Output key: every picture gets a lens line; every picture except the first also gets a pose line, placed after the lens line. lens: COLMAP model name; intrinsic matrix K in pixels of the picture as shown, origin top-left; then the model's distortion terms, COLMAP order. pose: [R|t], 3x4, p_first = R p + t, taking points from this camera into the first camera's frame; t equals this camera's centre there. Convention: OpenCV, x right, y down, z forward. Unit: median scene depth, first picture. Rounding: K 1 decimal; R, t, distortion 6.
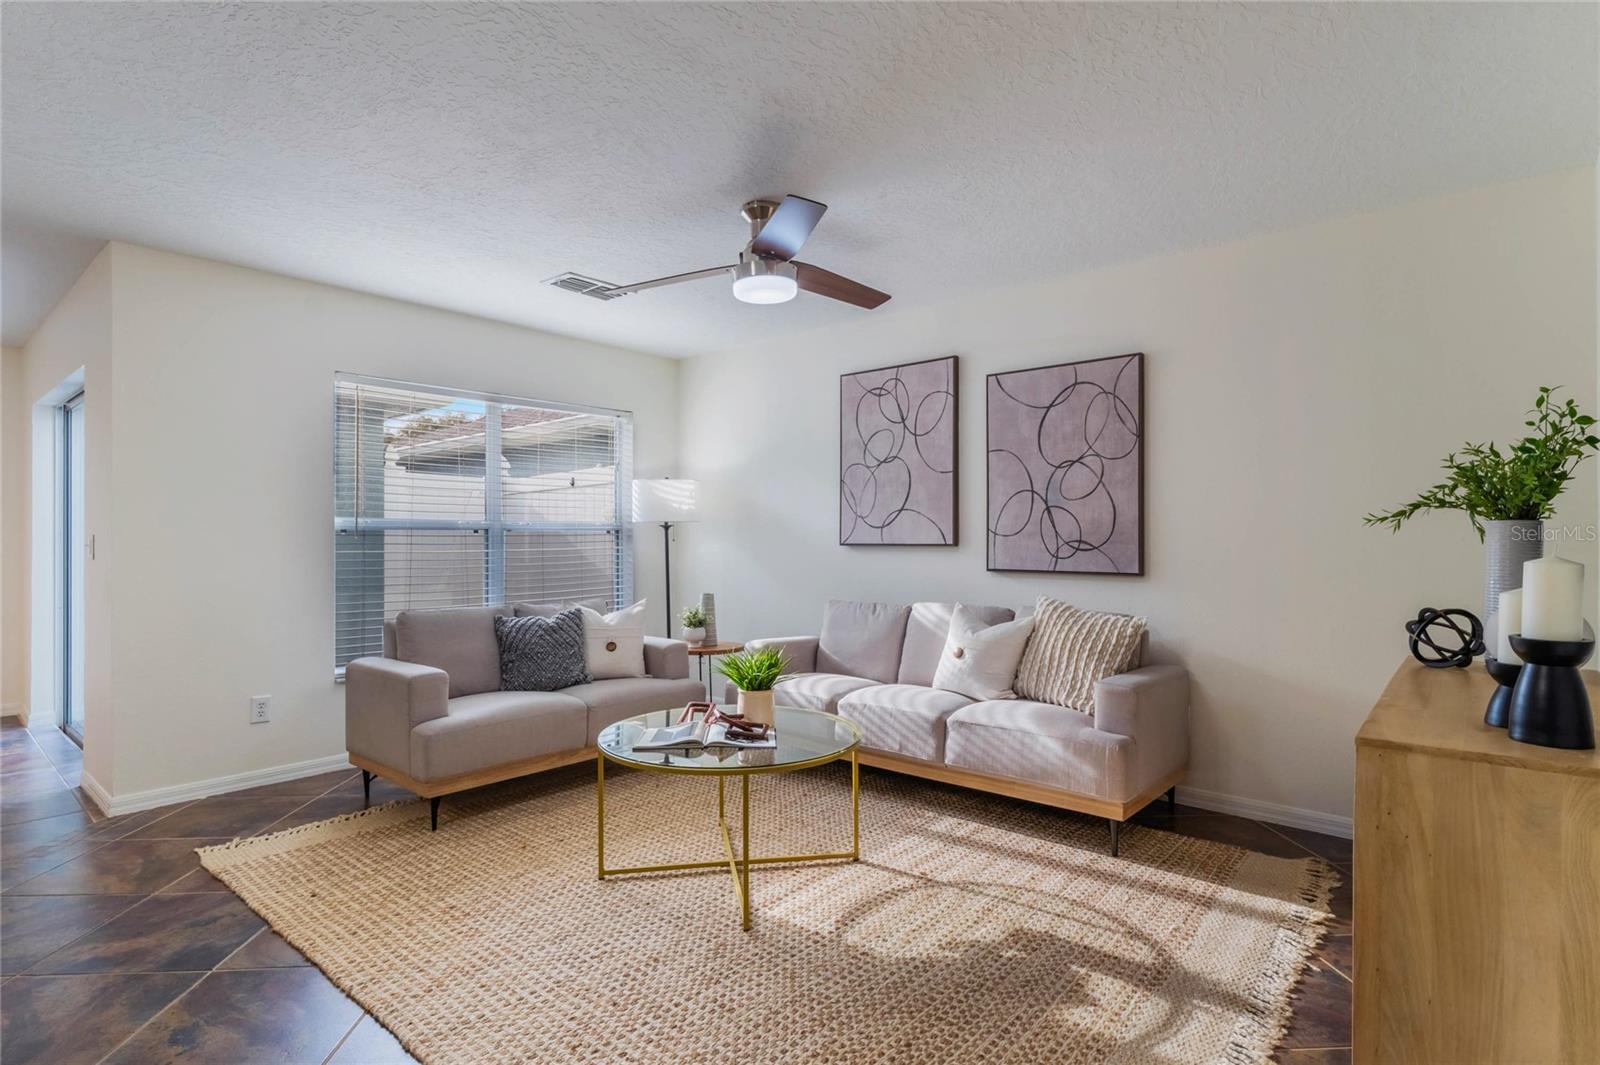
lens RADIAL K [[804.0, 0, 798.3], [0, 804.0, 535.1], [0, 0, 1]] dist [0.007475, -0.005931]
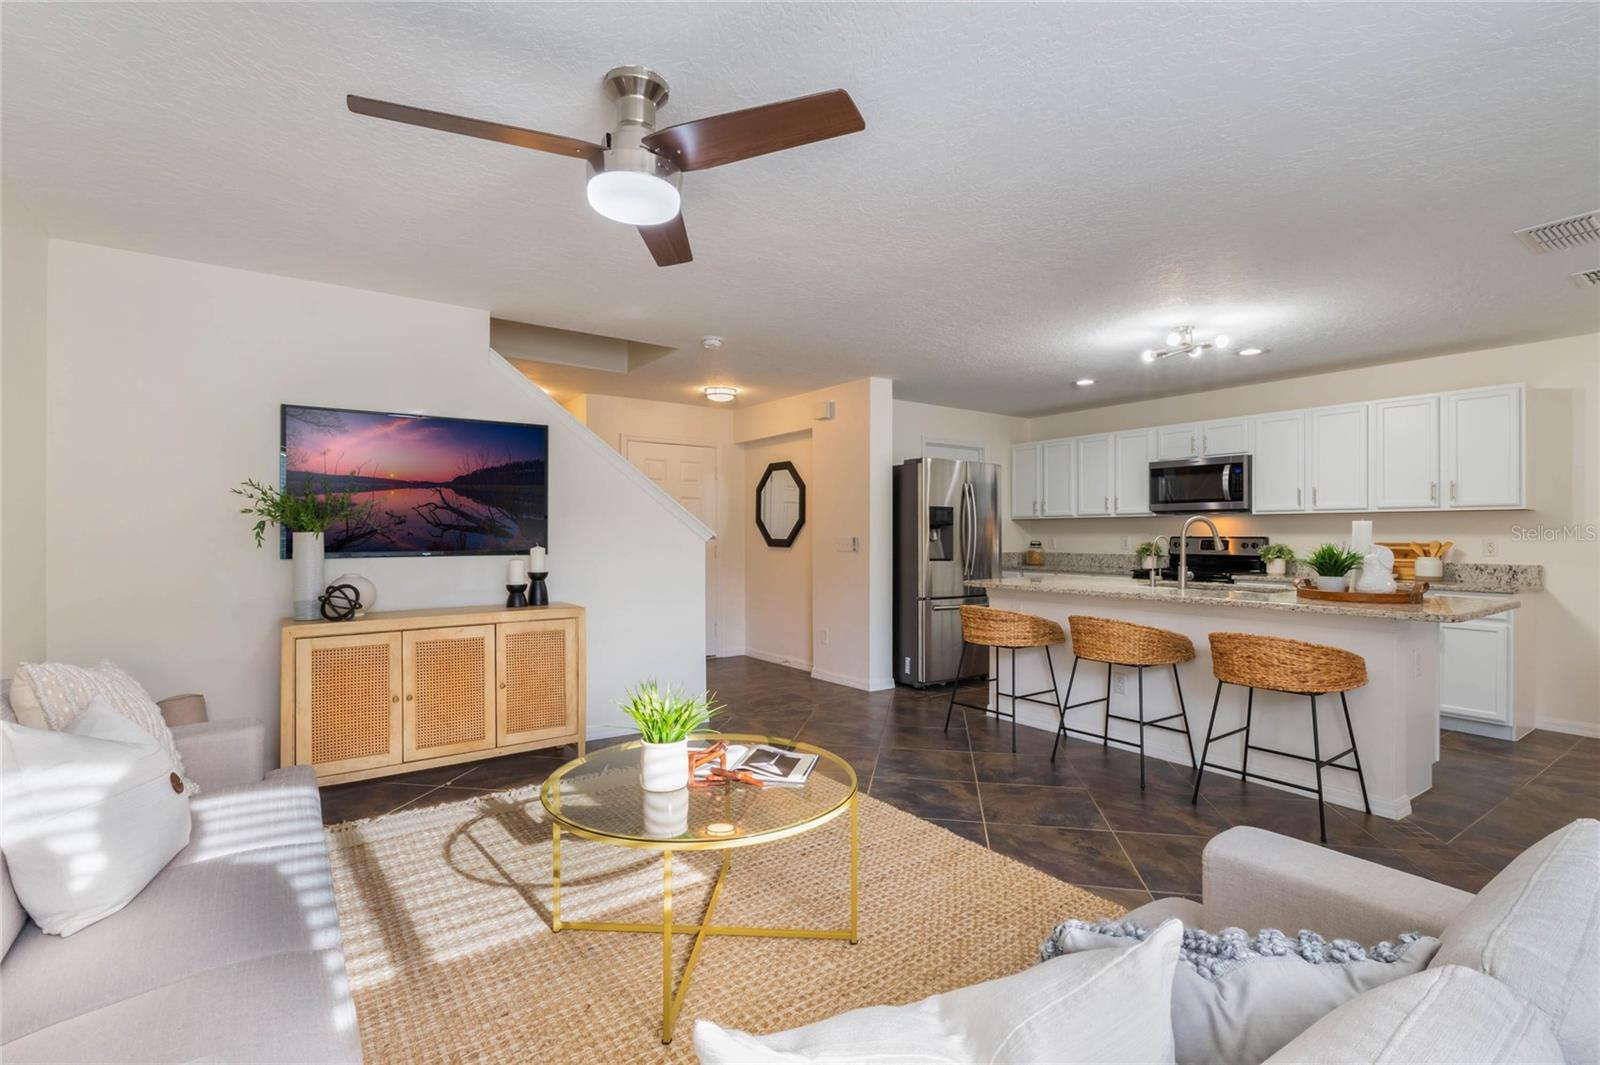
lens RADIAL K [[752.8, 0, 789.2], [0, 752.8, 524.3], [0, 0, 1]] dist [-0.003665, -0.002797]
pose [[-0.970939, 0.002965, 0.239310, -0.269011], [-0.000059, 0.999920, -0.012626, -0.008319], [-0.239328, -0.012273, -0.970861, 1.314609]]
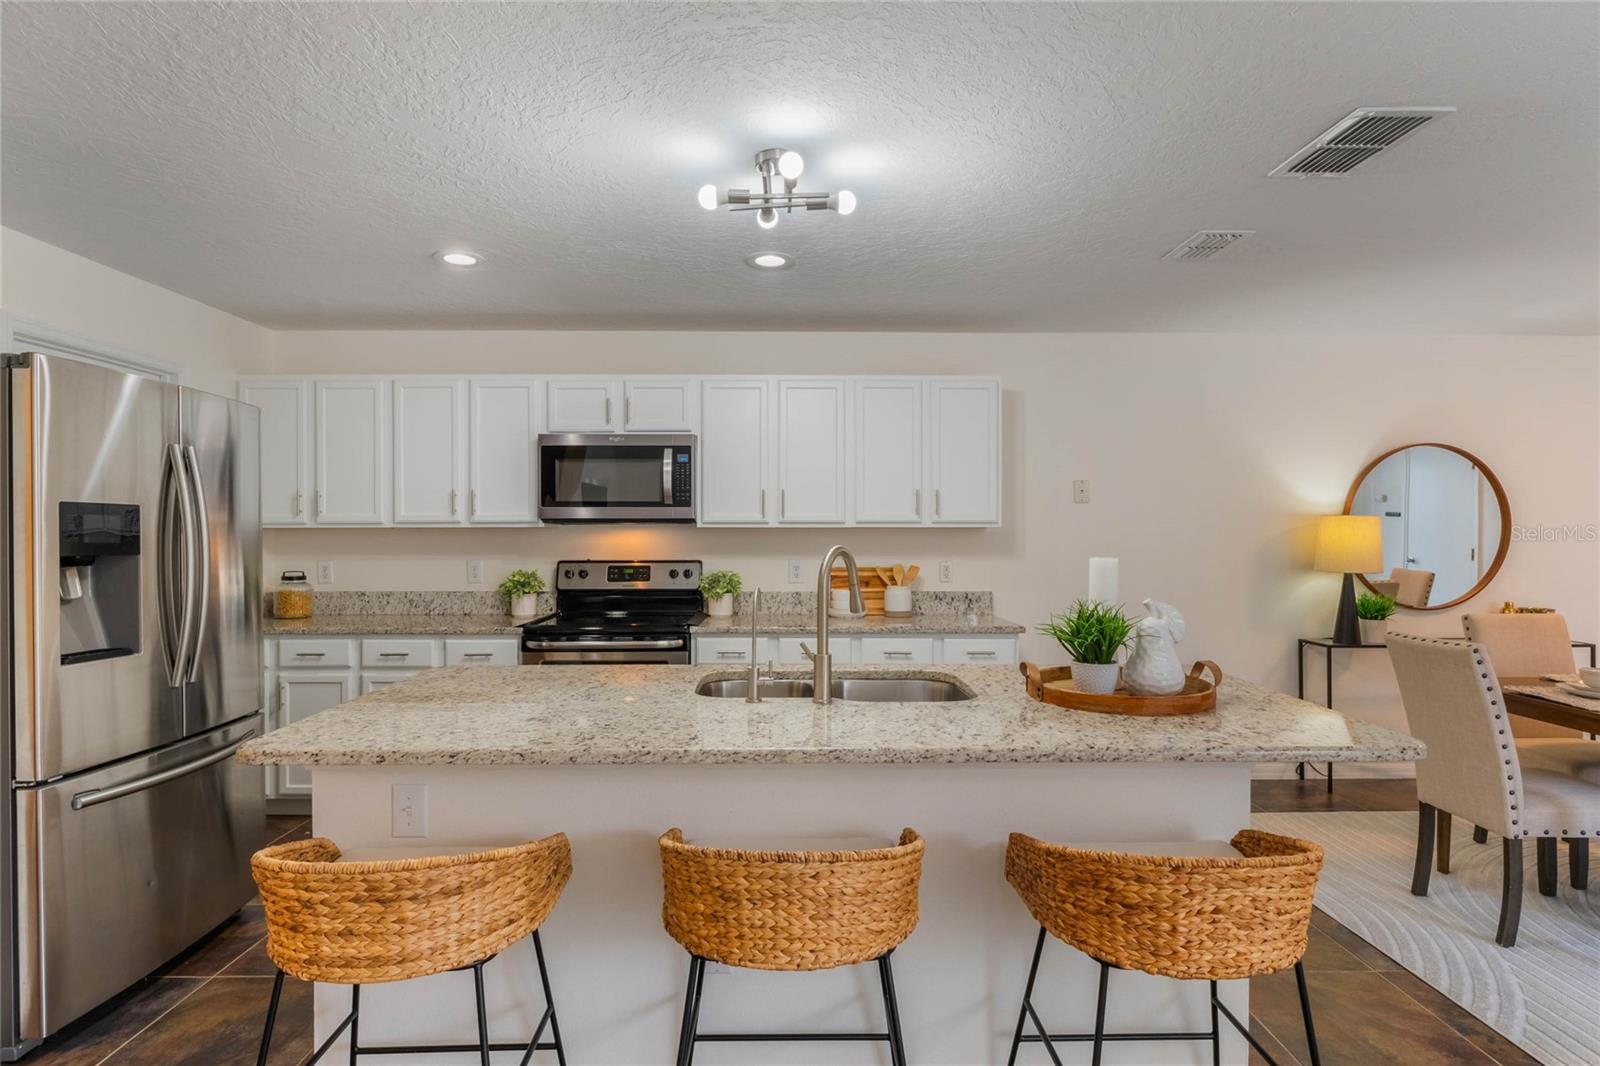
lens RADIAL K [[866.0, 0, 810.6], [0, 866.0, 521.1], [0, 0, 1]] dist [0.005496, -0.000853]
pose [[-0.740474, -0.004965, -0.672067, -0.157369], [-0.000320, 0.999975, -0.007035, -0.047943], [0.672085, -0.004994, -0.740457, 0.555109]]
